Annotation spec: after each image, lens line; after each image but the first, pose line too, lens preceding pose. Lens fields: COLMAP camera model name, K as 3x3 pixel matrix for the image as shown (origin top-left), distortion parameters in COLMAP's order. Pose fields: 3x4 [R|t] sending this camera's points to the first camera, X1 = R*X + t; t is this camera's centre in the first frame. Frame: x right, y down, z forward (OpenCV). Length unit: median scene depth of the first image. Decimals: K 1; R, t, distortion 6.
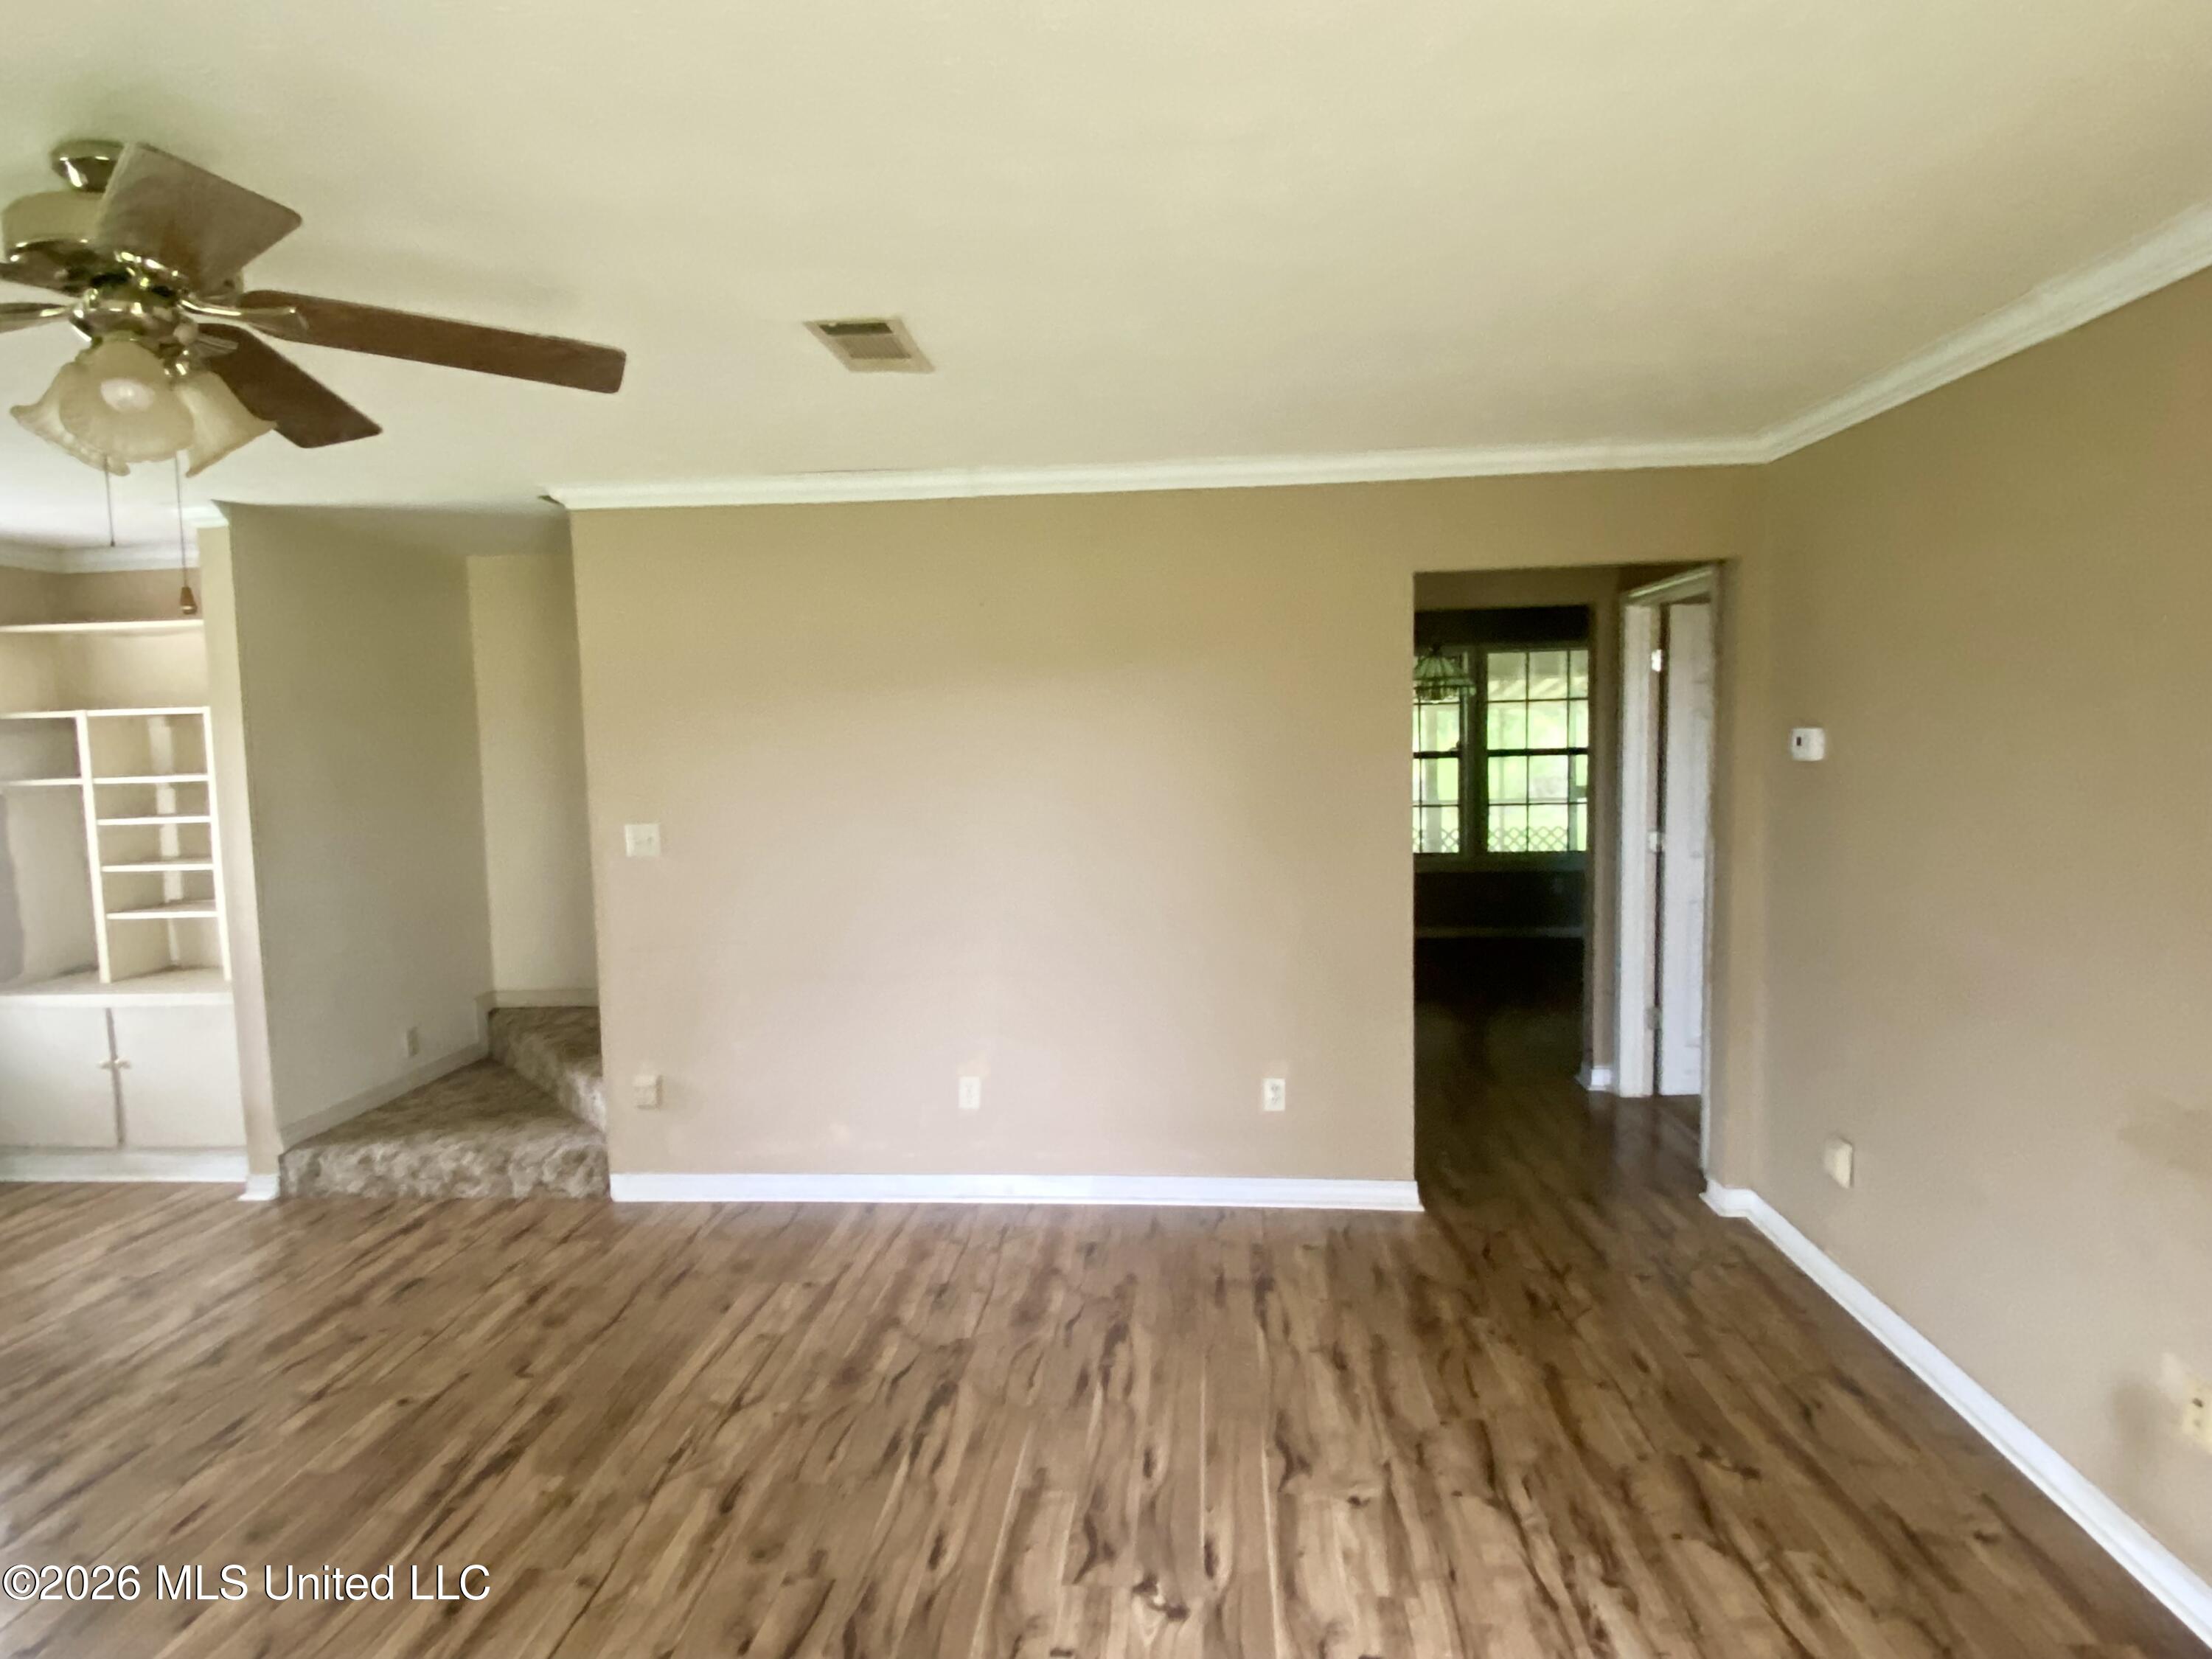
lens RADIAL K [[1185.8, 0, 1095.5], [0, 1185.8, 819.5], [0, 0, 1]] dist [0.028328, -0.027338]
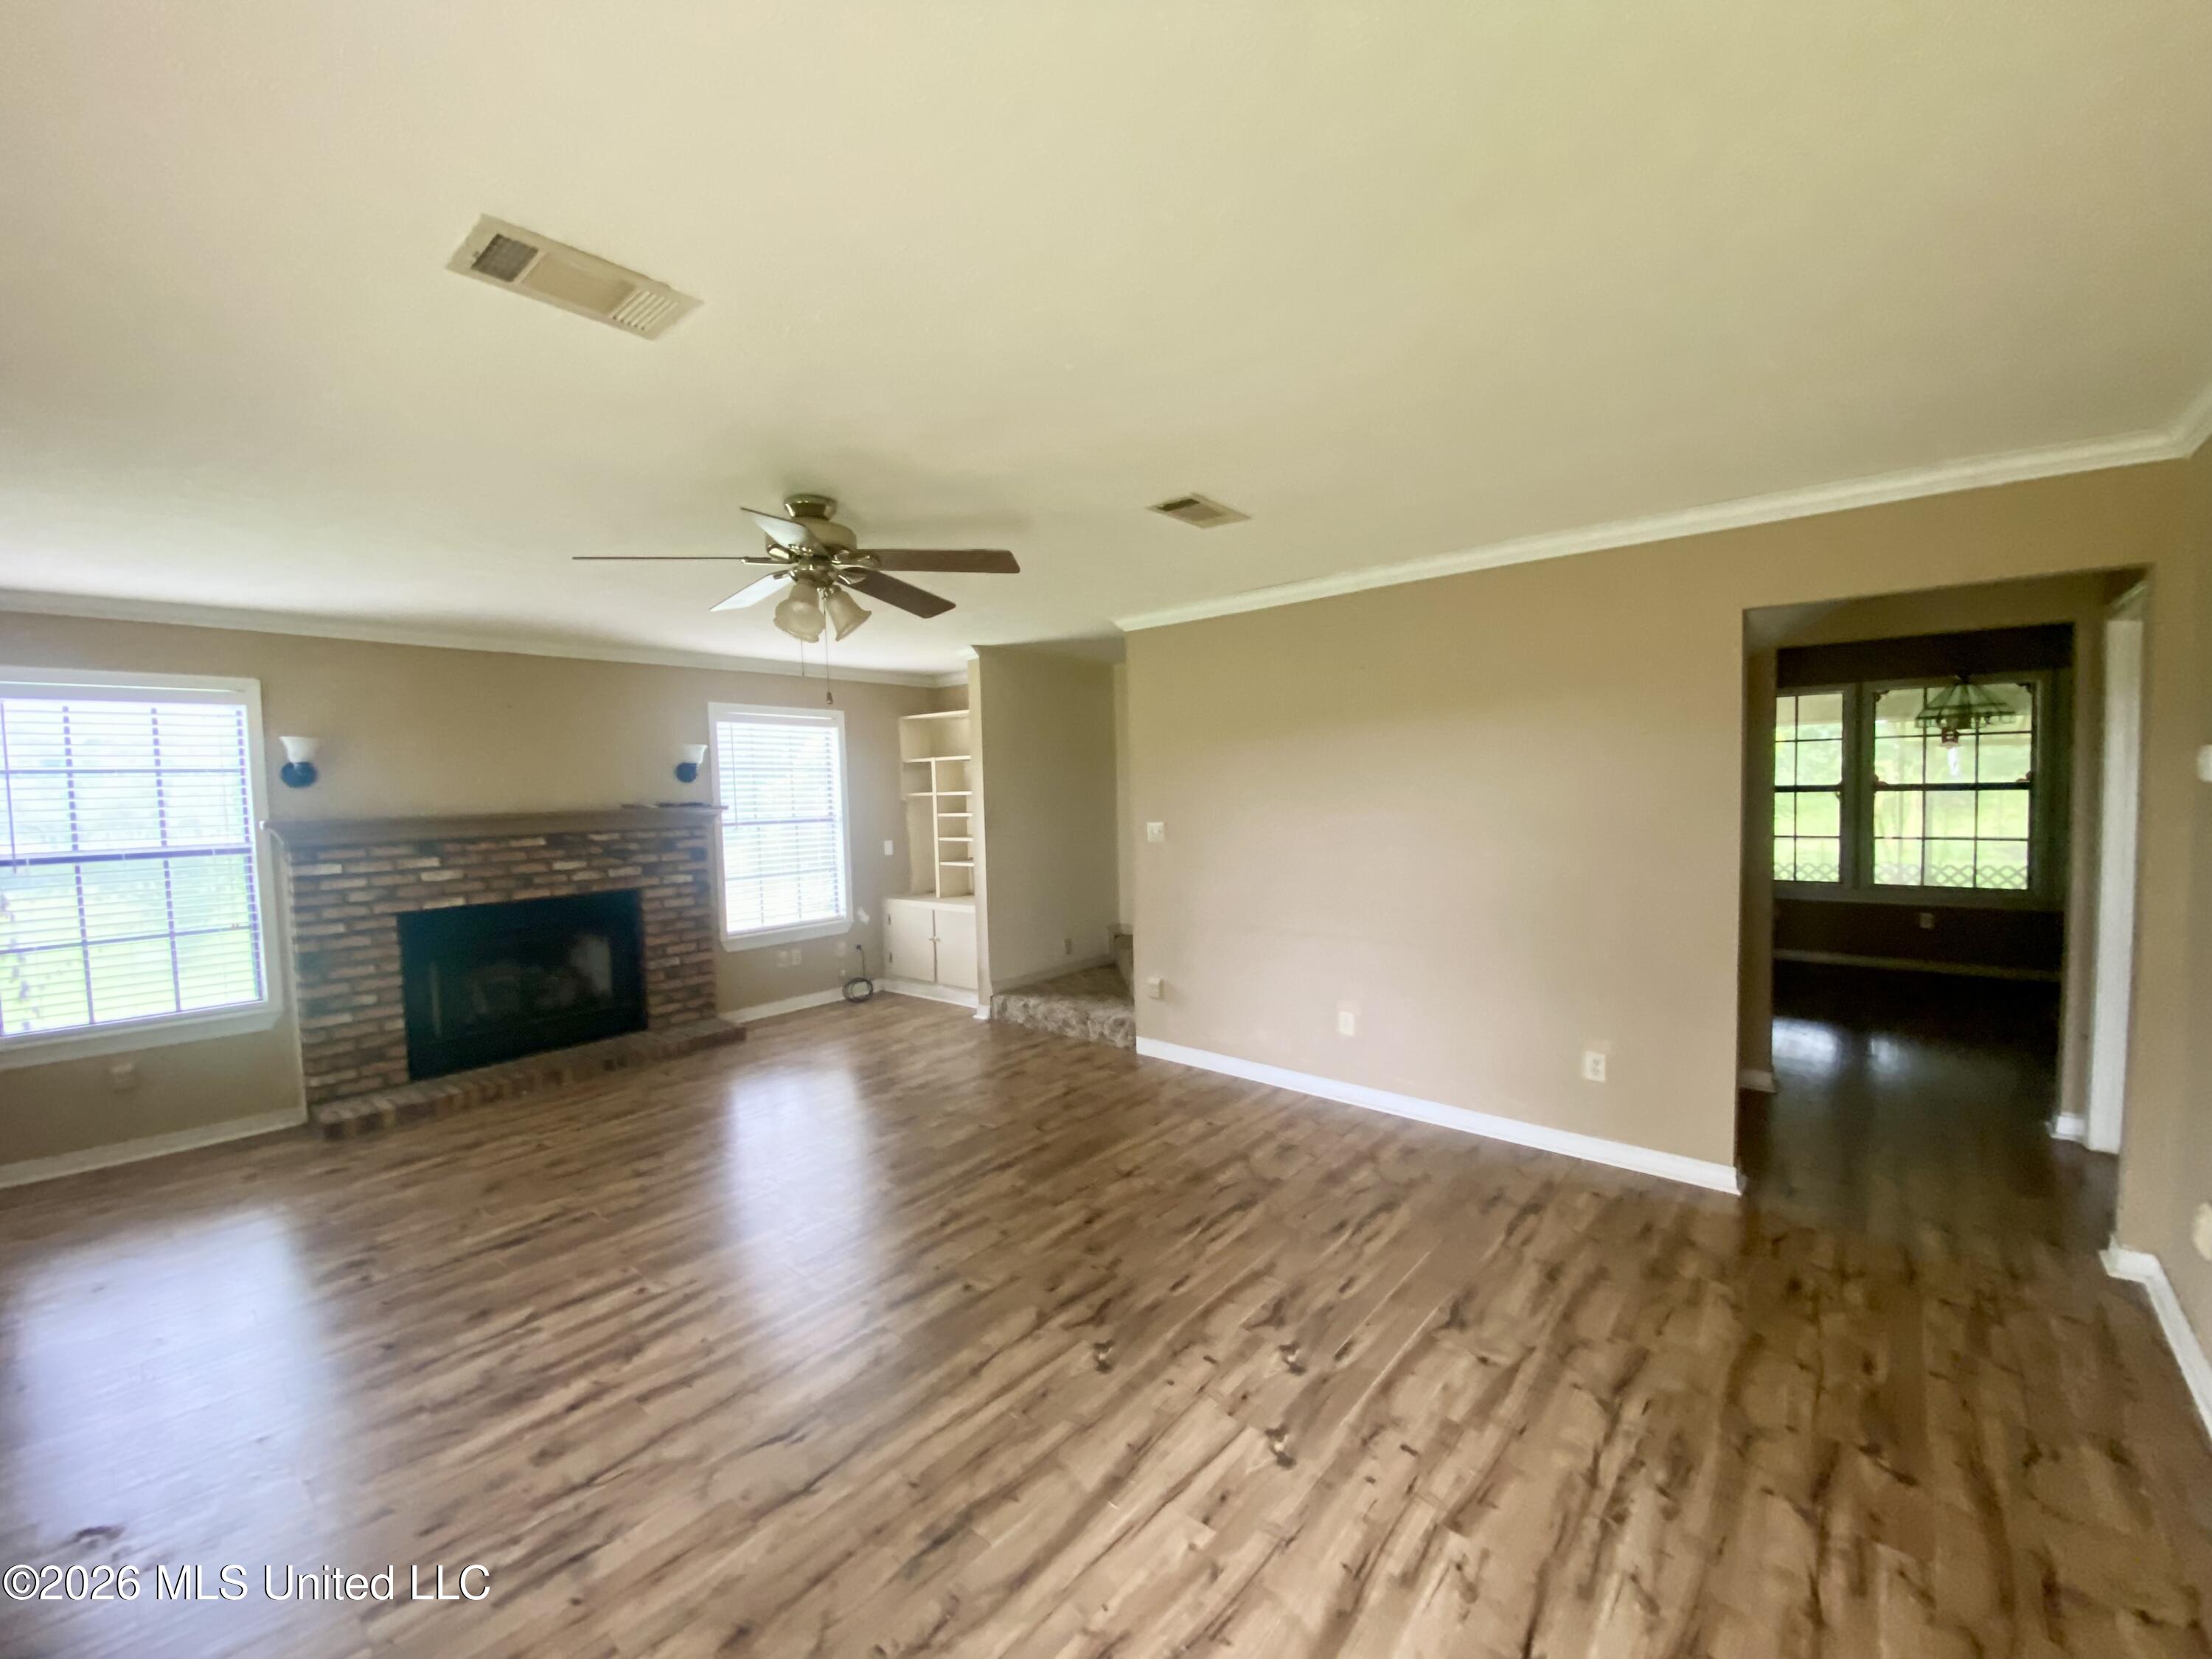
lens RADIAL K [[892.2, 0, 1112.1], [0, 892.2, 830.6], [0, 0, 1]] dist [0.008358, -0.013803]
pose [[0.811967, 0.033632, -0.582733, 0.346565], [-0.038909, 0.999237, 0.003455, 0.017778], [0.582405, 0.019868, 0.812656, -0.007302]]
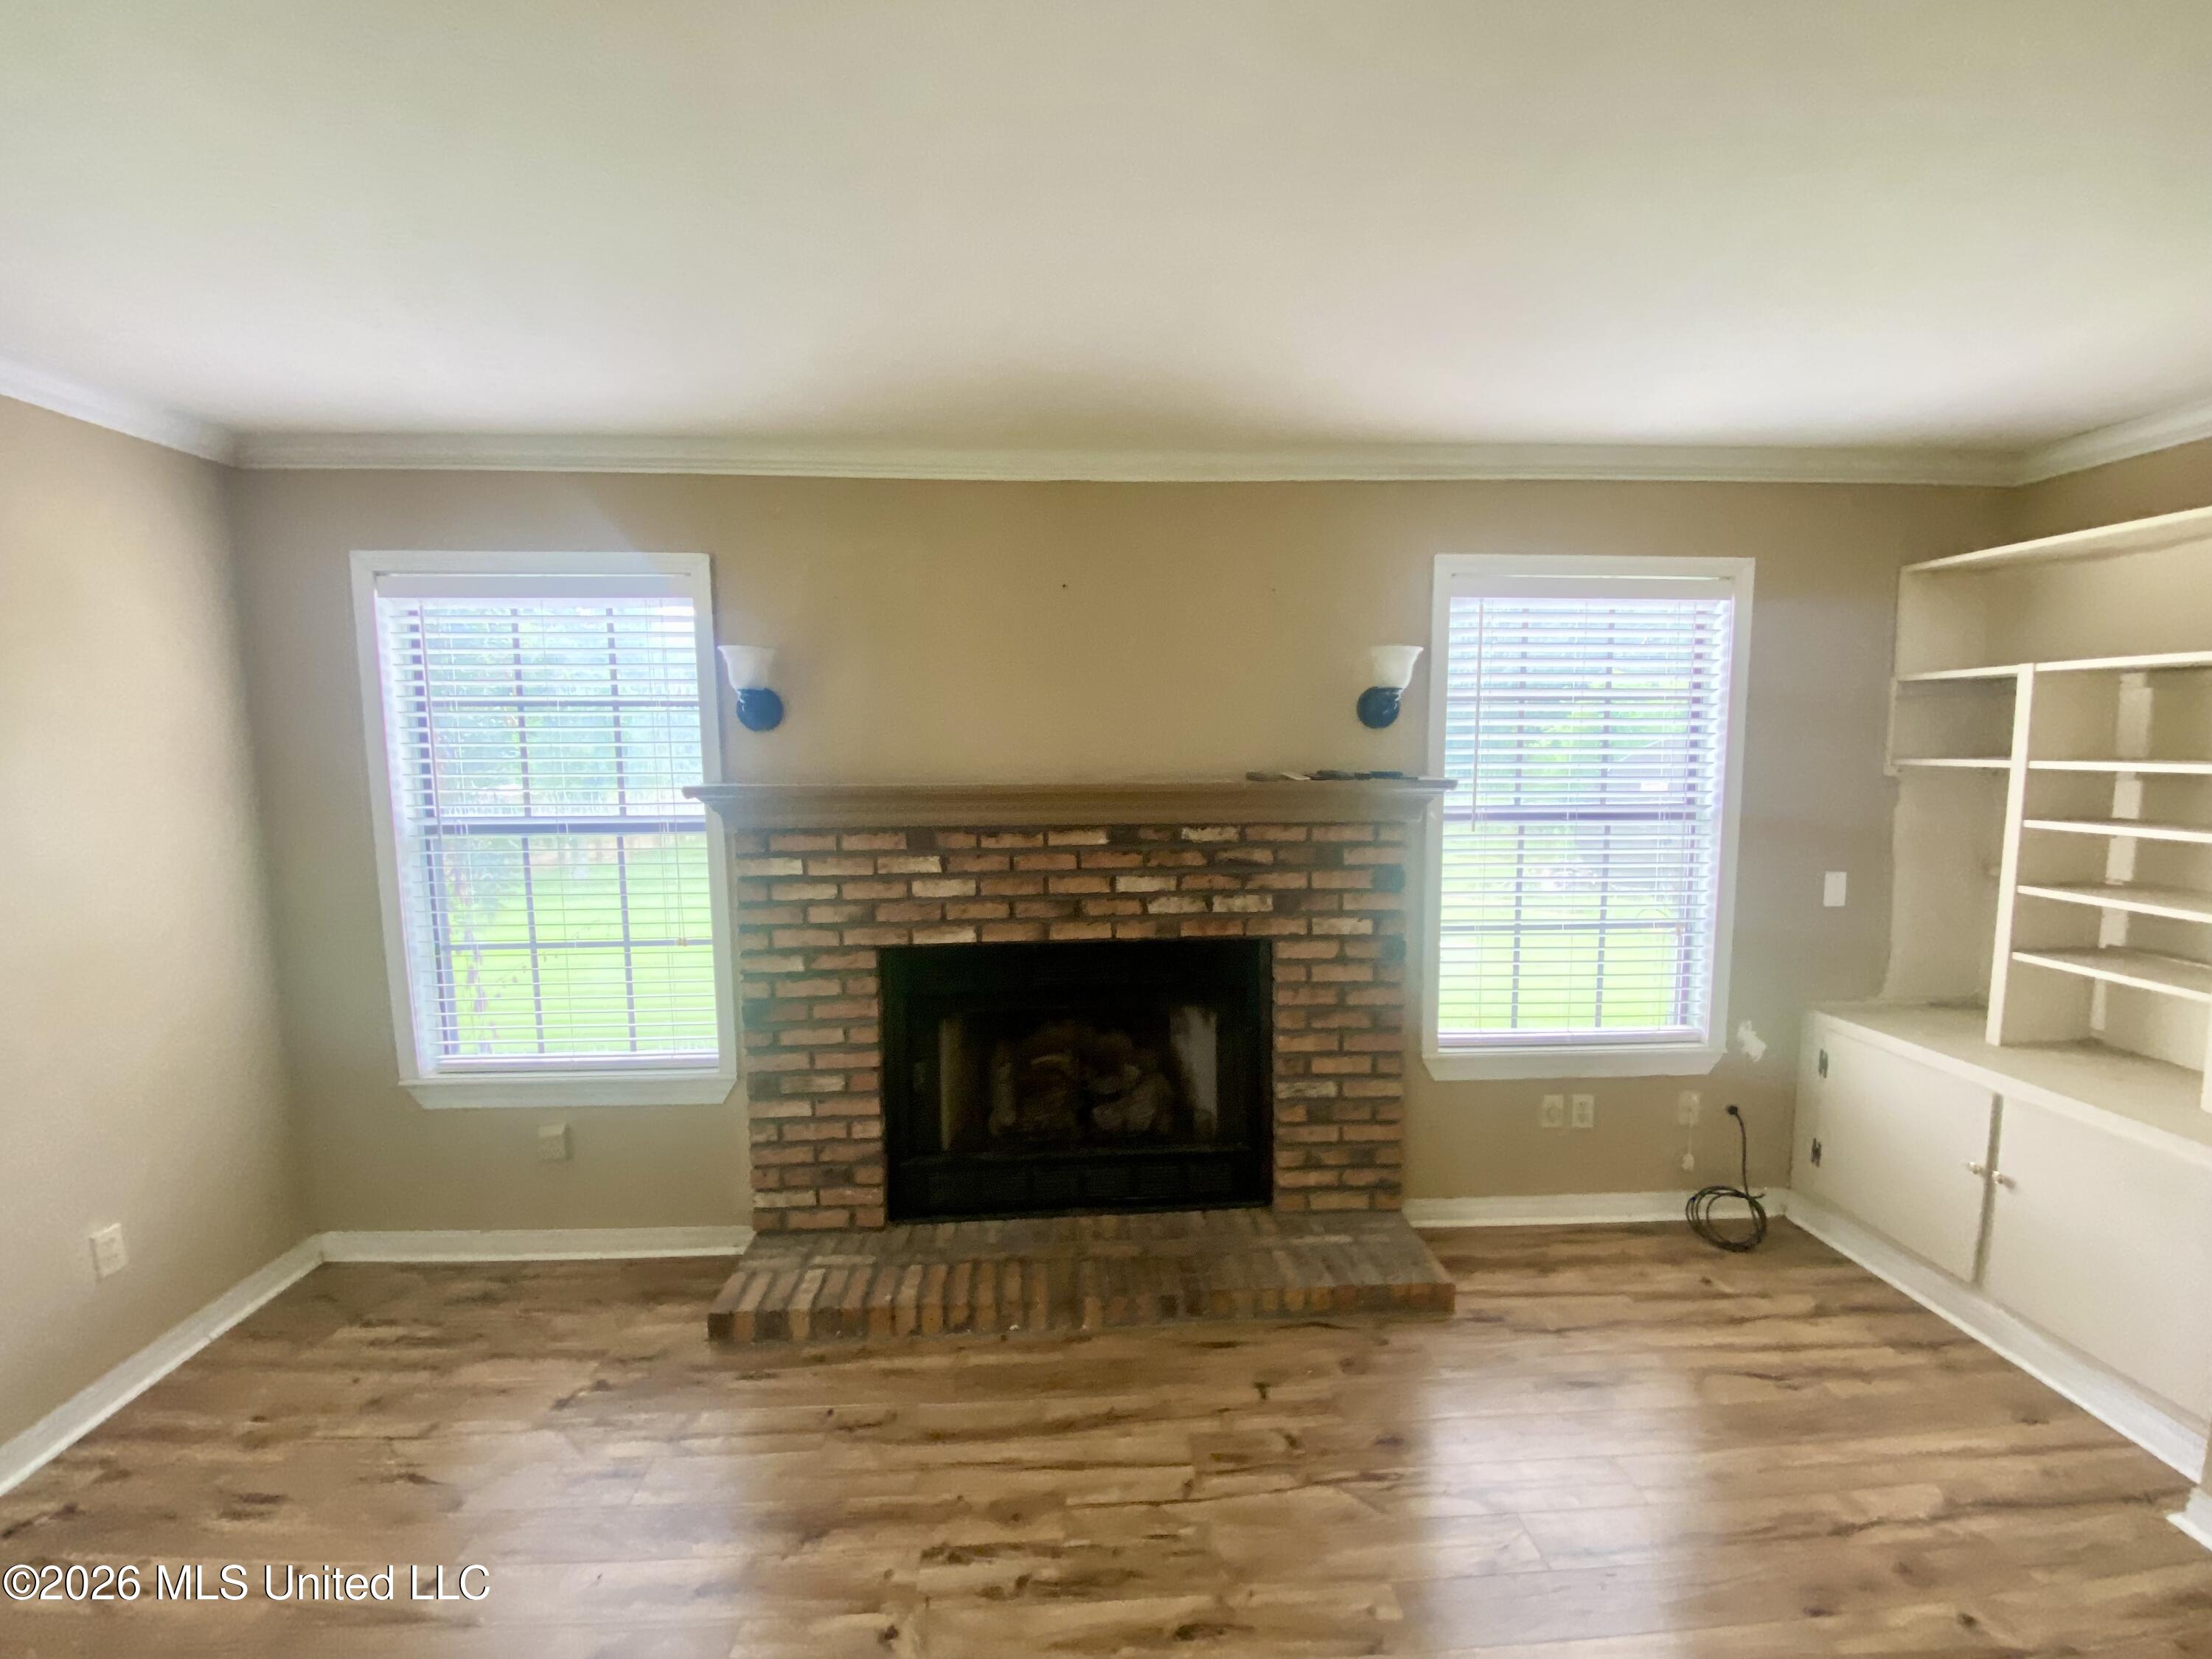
lens RADIAL K [[892.2, 0, 1105.7], [0, 892.2, 824.7], [0, 0, 1]] dist [0.008358, -0.013803]
pose [[0.128857, 0.119413, -0.984447, -0.588992], [-0.071427, 0.991263, 0.110890, -0.023974], [0.989088, 0.056027, 0.136260, 0.592395]]
